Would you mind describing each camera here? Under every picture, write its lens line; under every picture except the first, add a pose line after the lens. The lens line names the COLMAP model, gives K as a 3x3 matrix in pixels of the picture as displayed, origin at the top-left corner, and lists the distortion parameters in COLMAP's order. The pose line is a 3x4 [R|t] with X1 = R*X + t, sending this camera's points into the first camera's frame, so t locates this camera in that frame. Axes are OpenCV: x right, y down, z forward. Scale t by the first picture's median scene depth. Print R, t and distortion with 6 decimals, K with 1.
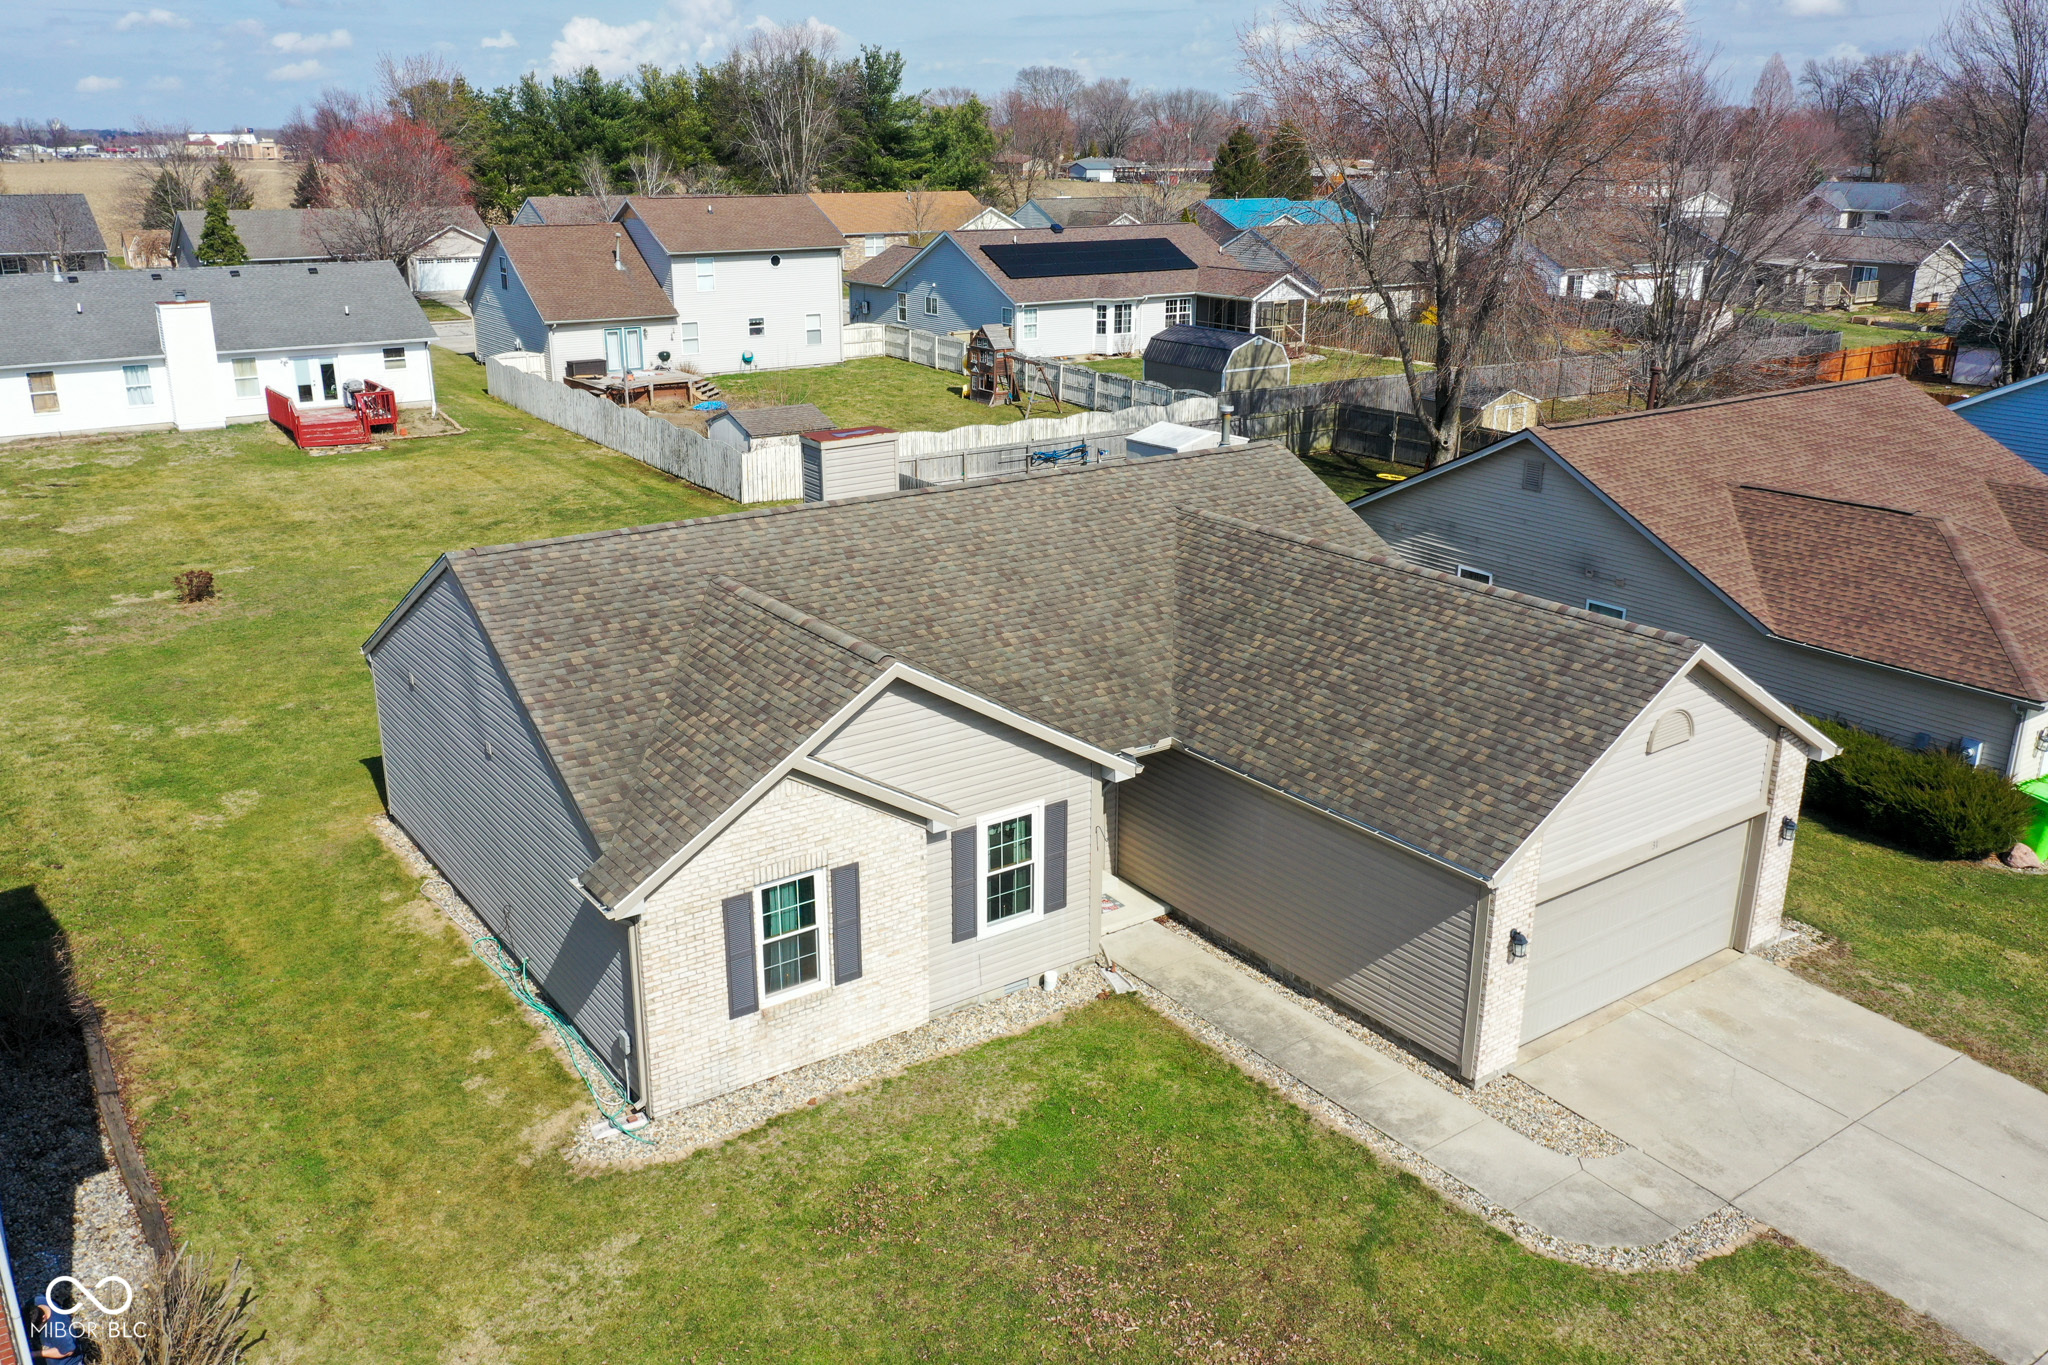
lens RADIAL K [[1616.1, 0, 1024.0], [0, 1616.1, 682.5], [0, 0, 1]] dist [0.005028, -0.010662]
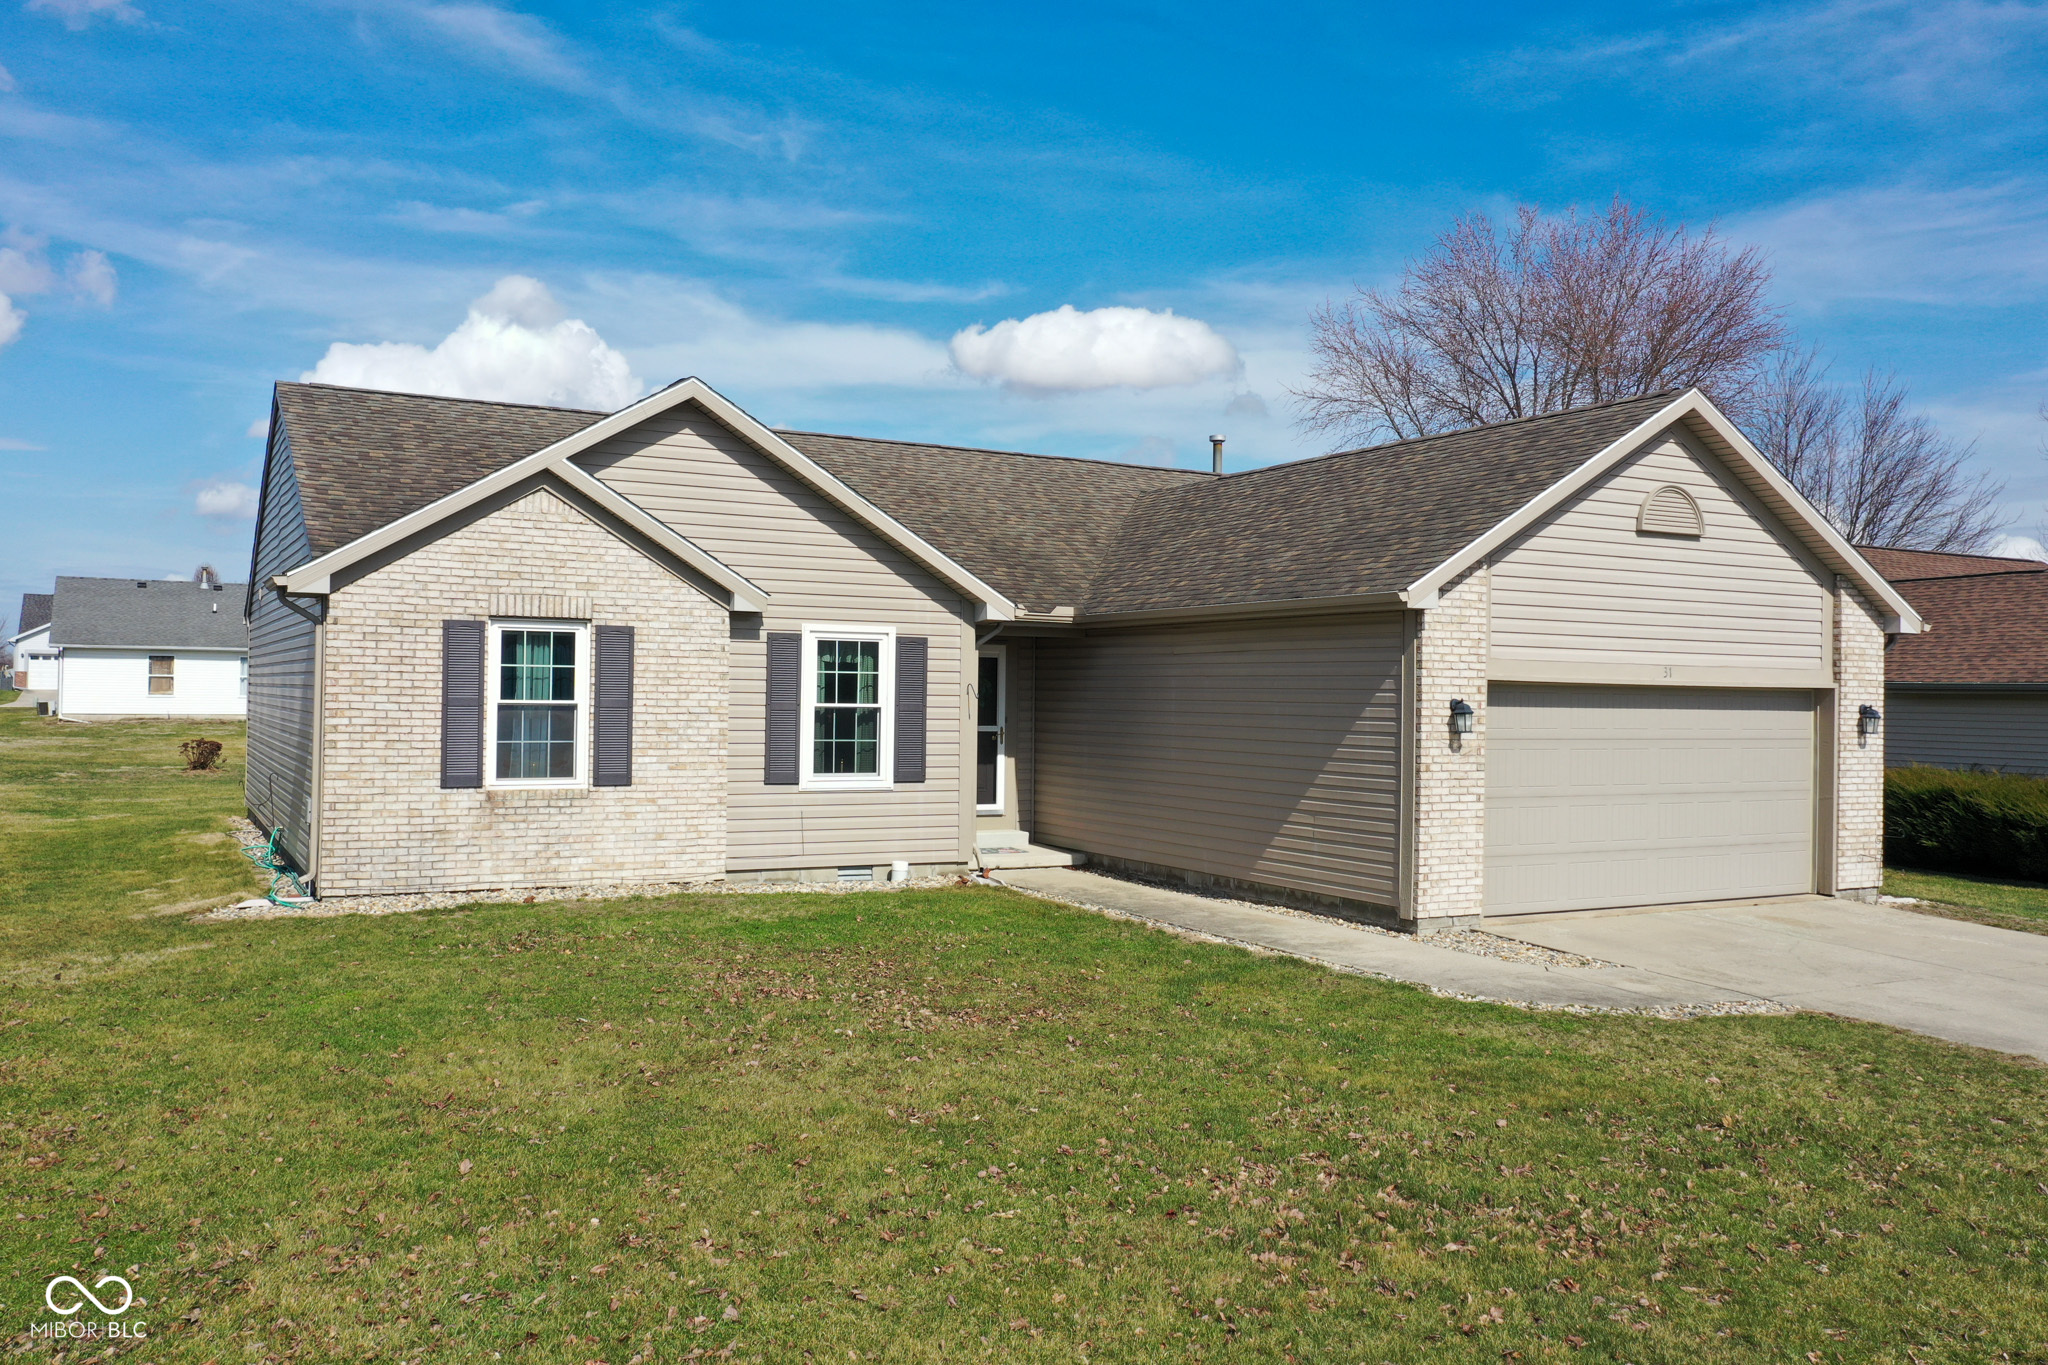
lens RADIAL K [[1616.1, 0, 1024.0], [0, 1616.1, 682.5], [0, 0, 1]] dist [0.005028, -0.010662]
pose [[0.992931, 0.011284, -0.118152, 0.172980], [-0.049216, 0.945000, -0.323347, 0.357539], [0.108005, 0.326876, 0.938875, 0.241866]]
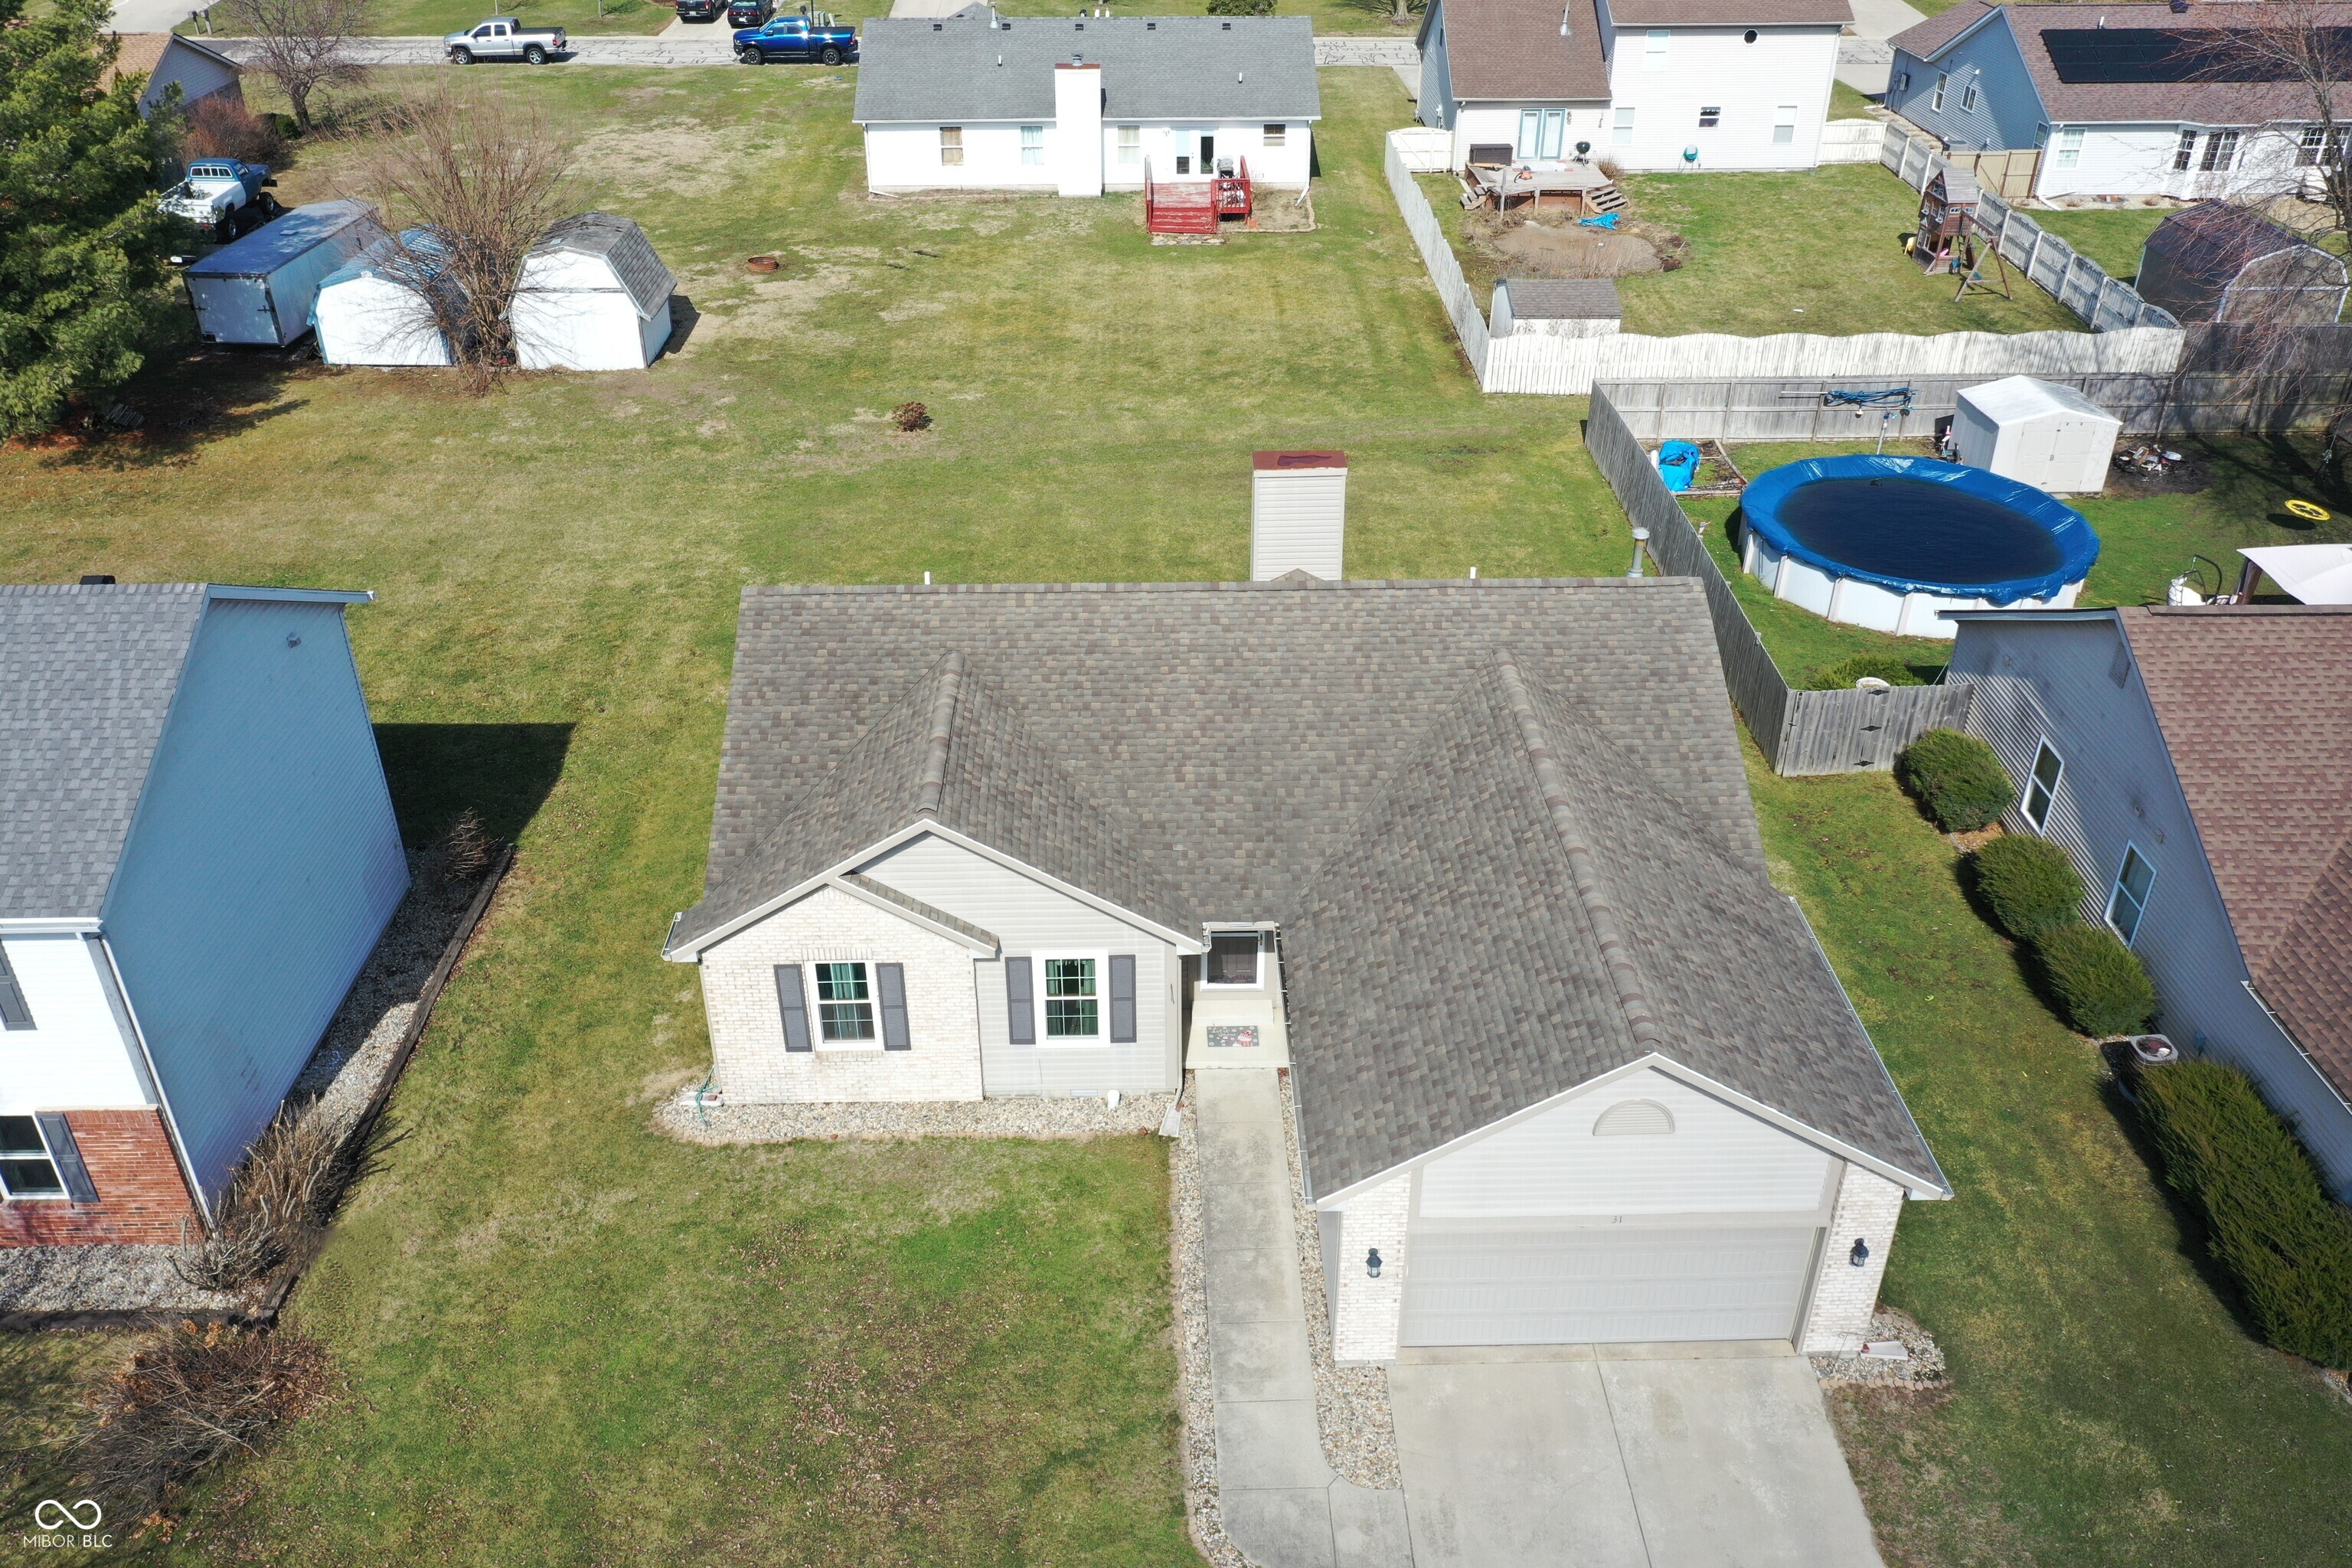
lens RADIAL K [[1856.0, 0, 1176.0], [0, 1856.0, 784.0], [0, 0, 1]] dist [0.005028, -0.010662]
pose [[0.826735, 0.288857, -0.482774, 0.605218], [-0.174531, 0.947473, 0.268019, -0.365277], [0.534834, -0.137322, 0.833724, 0.014753]]
